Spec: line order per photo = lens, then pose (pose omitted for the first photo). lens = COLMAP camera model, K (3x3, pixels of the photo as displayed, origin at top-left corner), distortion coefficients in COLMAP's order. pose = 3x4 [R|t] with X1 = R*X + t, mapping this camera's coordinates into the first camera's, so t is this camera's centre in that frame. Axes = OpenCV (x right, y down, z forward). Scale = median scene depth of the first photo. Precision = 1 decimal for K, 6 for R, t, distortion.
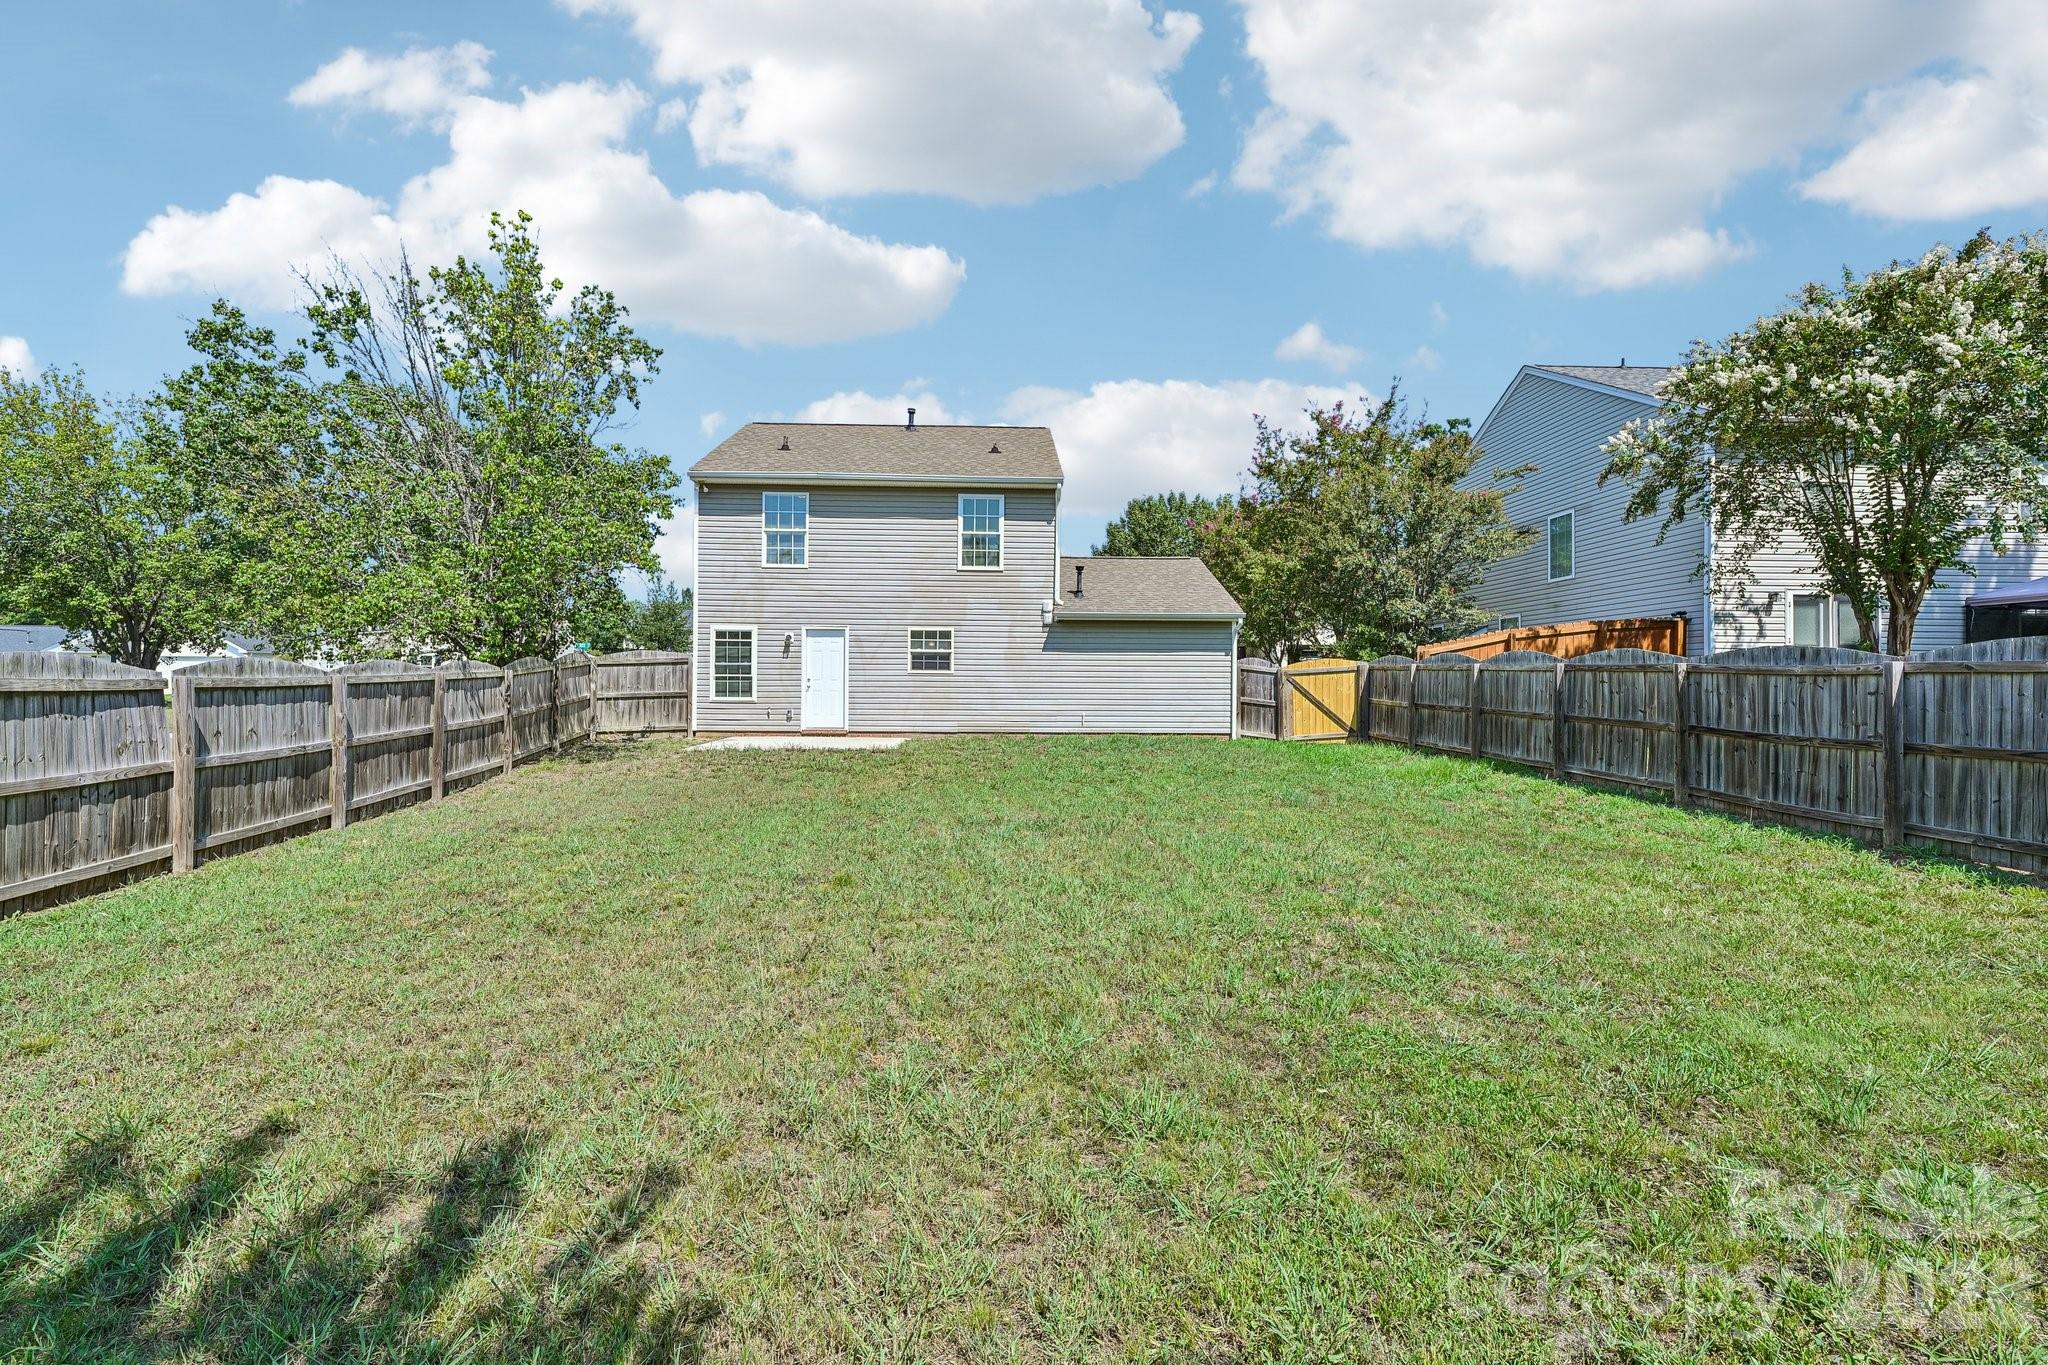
lens RADIAL K [[915.2, 0, 1019.5], [0, 915.2, 682.5], [0, 0, 1]] dist [-0.002117, 0.000203]
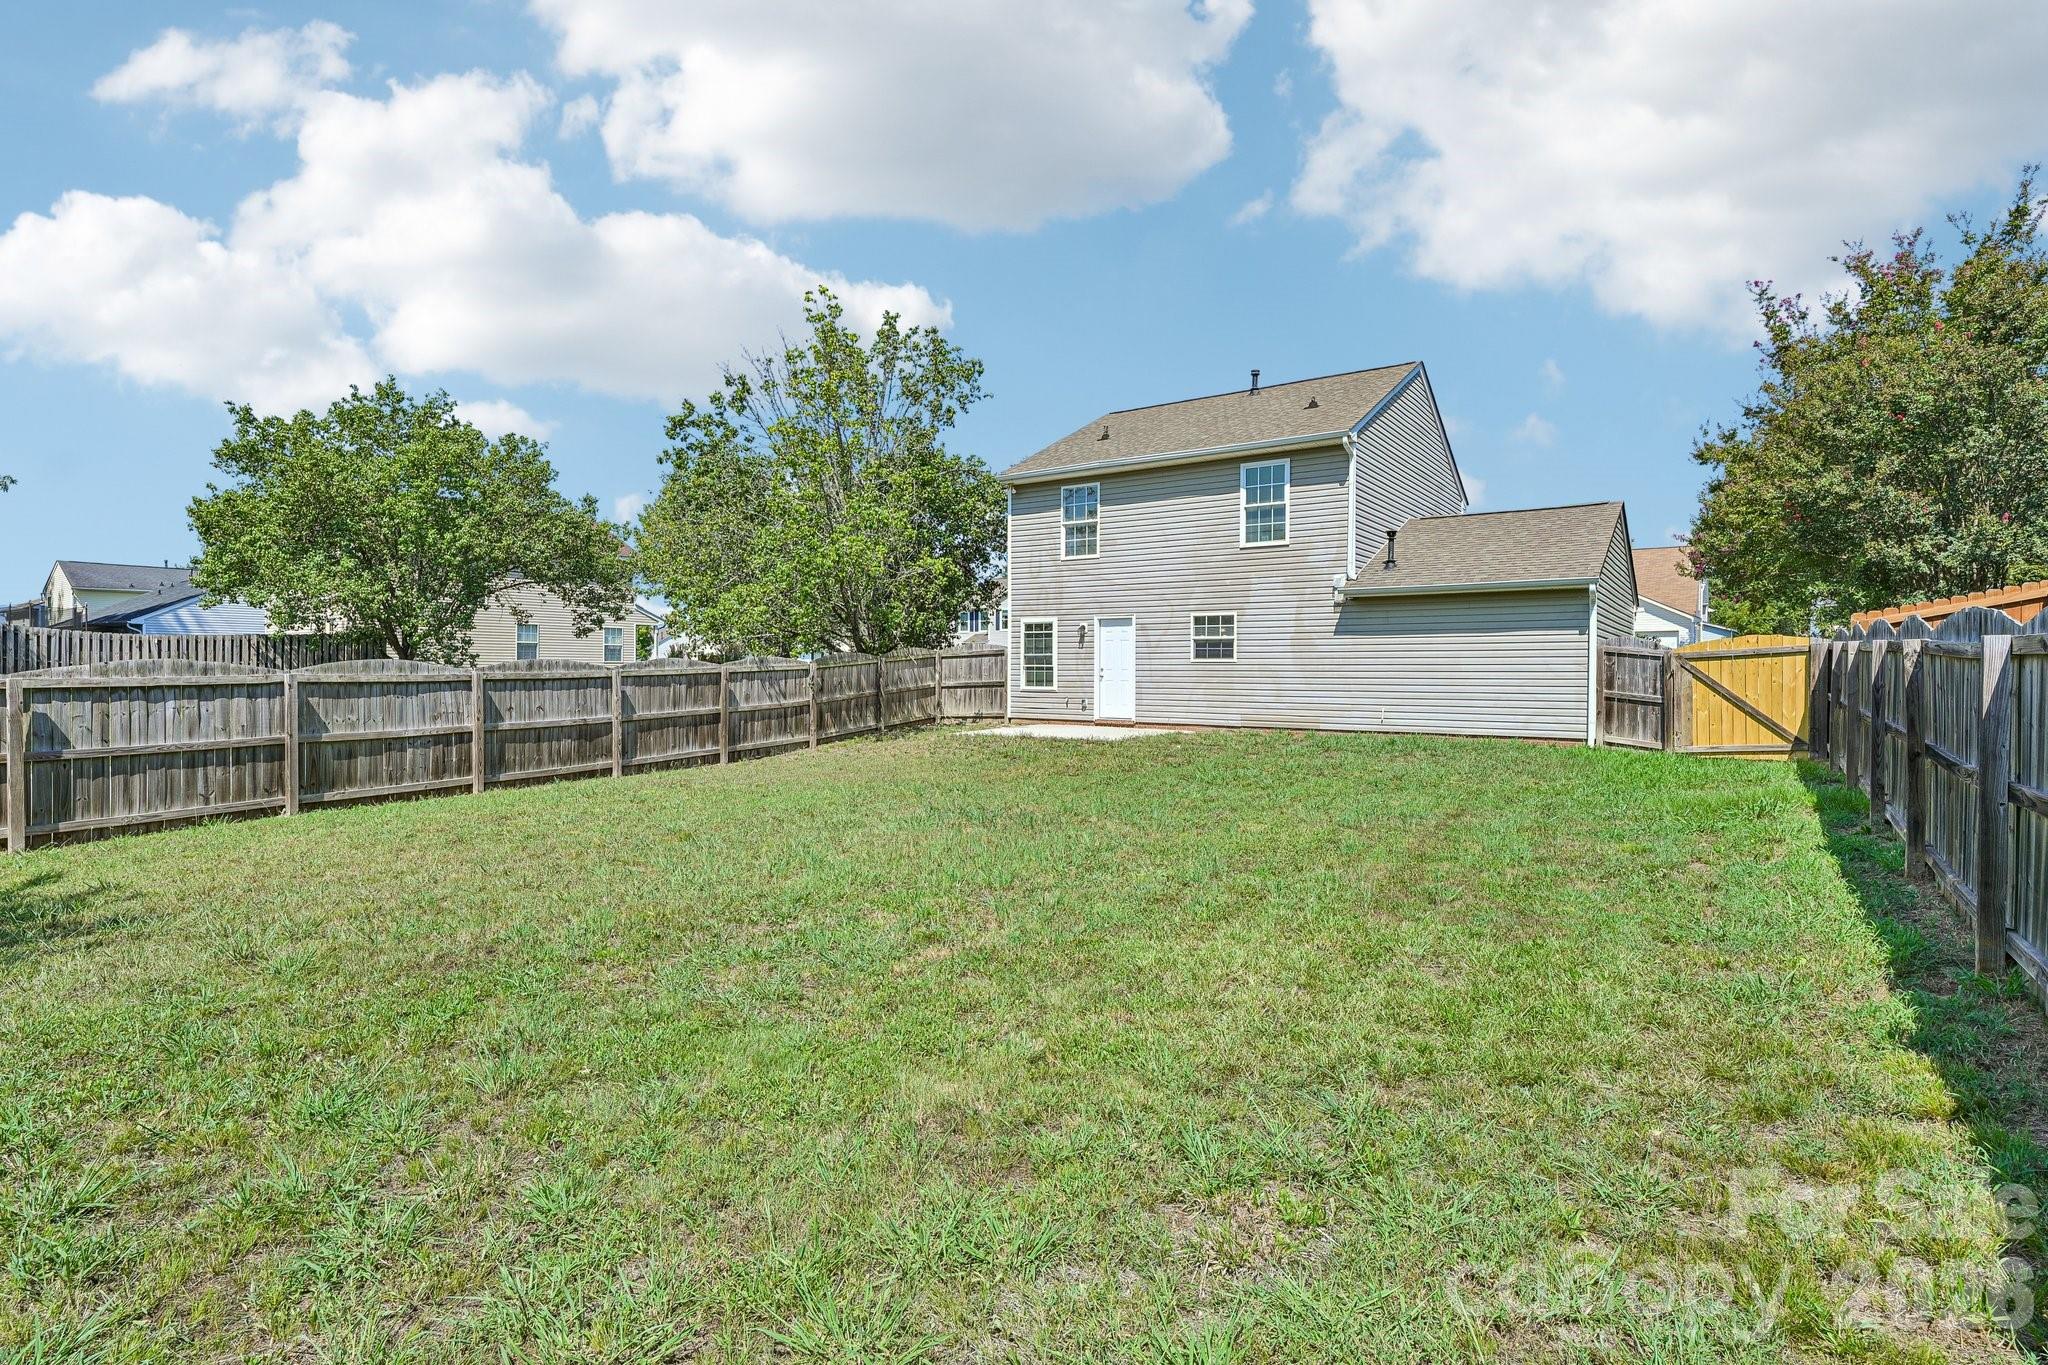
lens RADIAL K [[1007.1, 0, 1017.5], [0, 1007.1, 682.1], [0, 0, 1]] dist [-0.001328, 0.000153]
pose [[0.793195, 0.002554, -0.608962, 0.369390], [0.004925, 0.999932, 0.010610, -0.001527], [0.608947, -0.011415, 0.793128, 0.071796]]
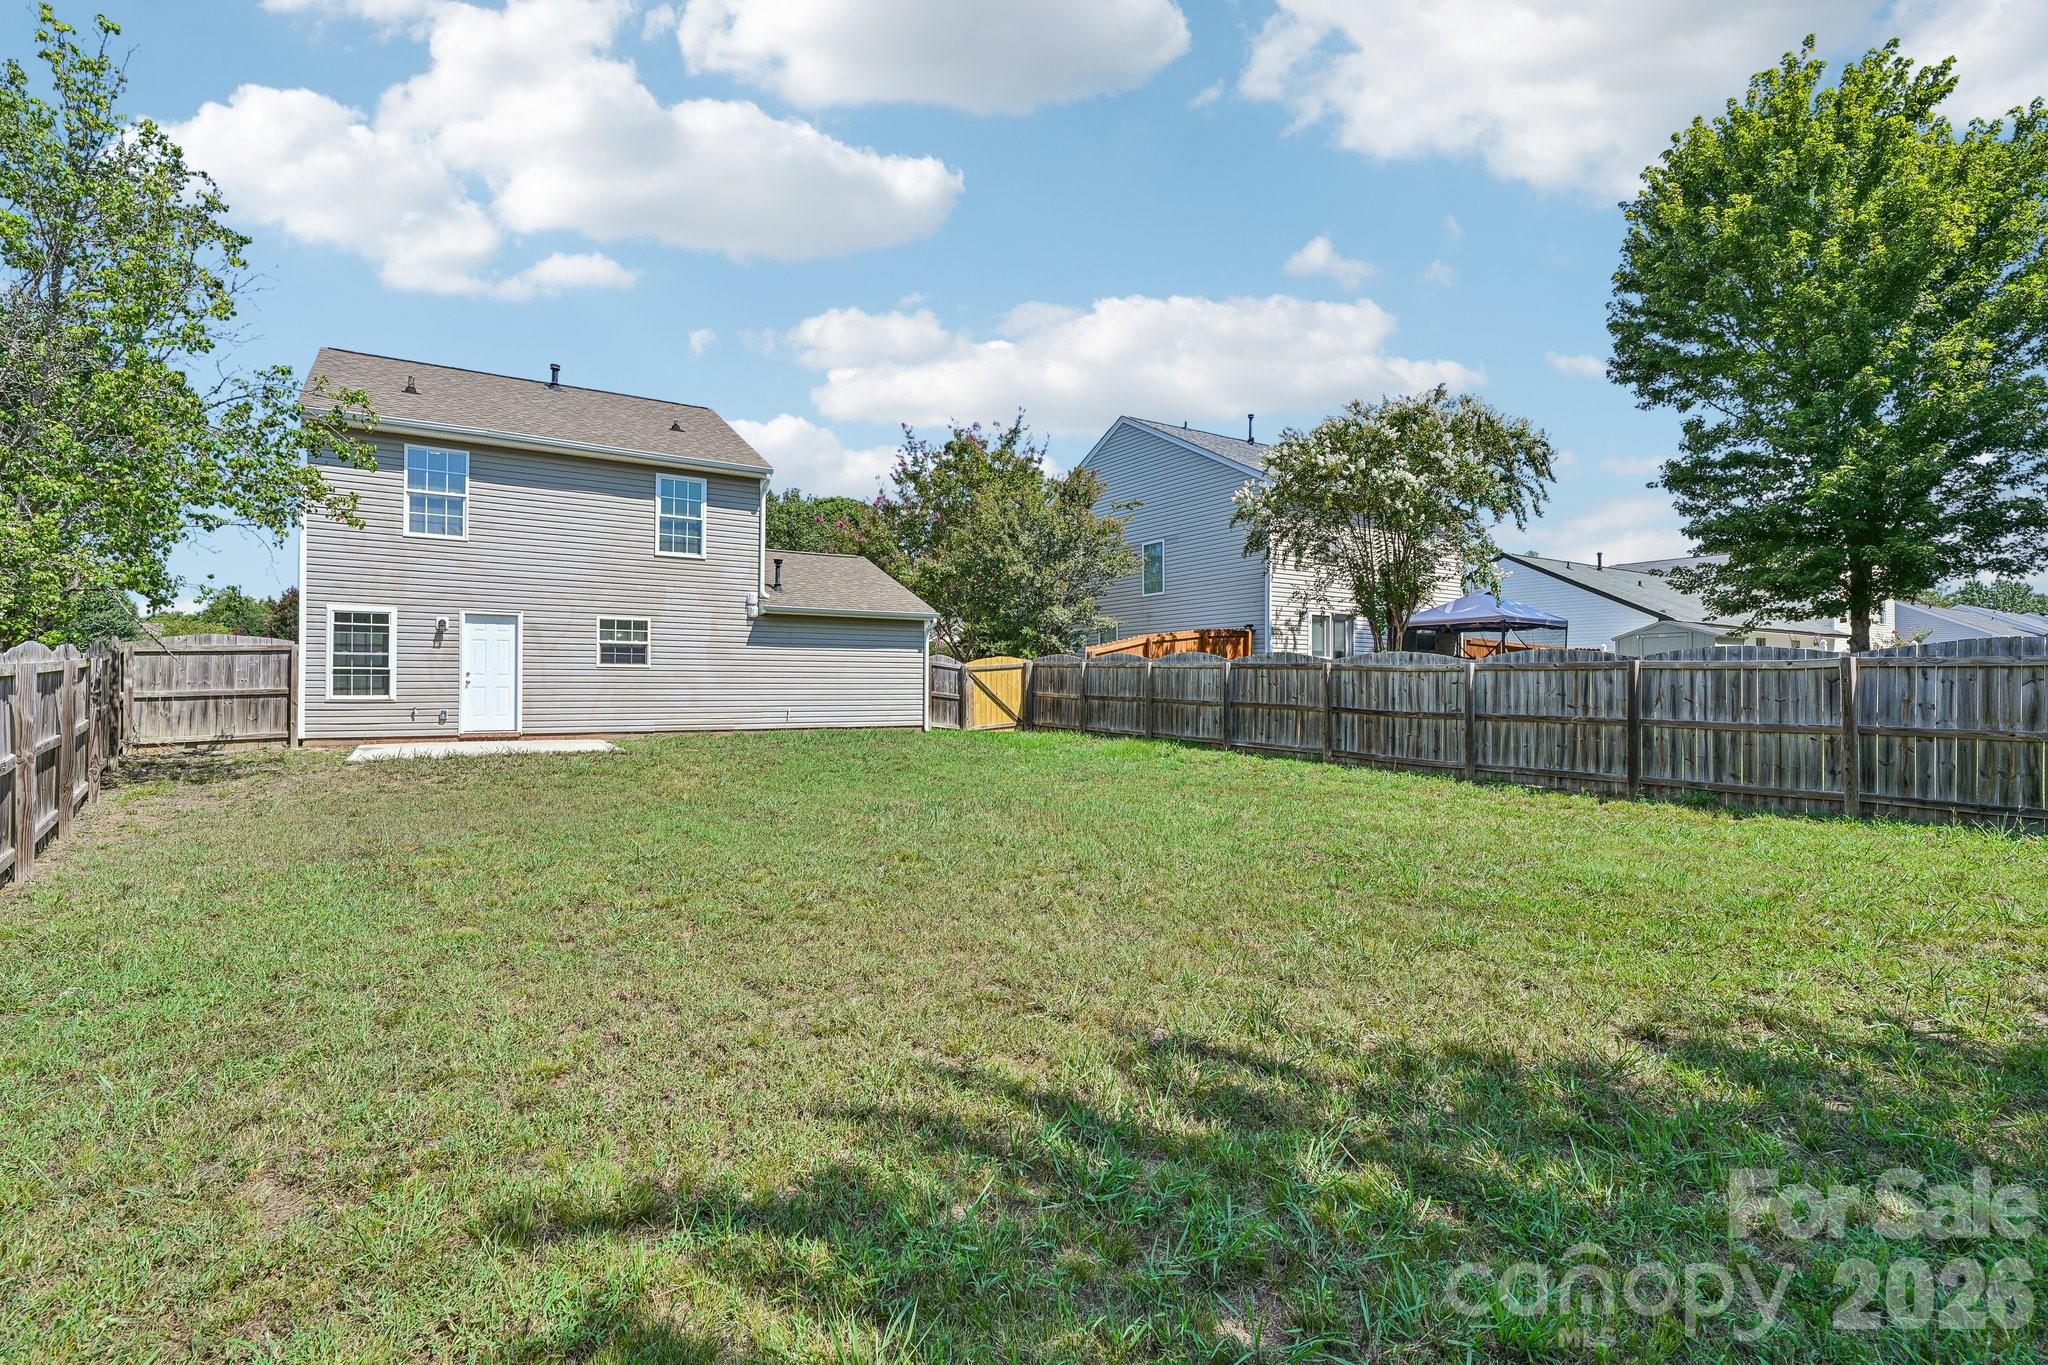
lens RADIAL K [[945.8, 0, 1024.0], [0, 945.8, 682.5], [0, 0, 1]] dist [-0.001949, 0.000566]
pose [[0.856635, -0.001794, 0.515919, -0.242977], [0.000608, 0.999997, 0.002468, 0.002962], [-0.515922, -0.001801, 0.856634, -0.006083]]
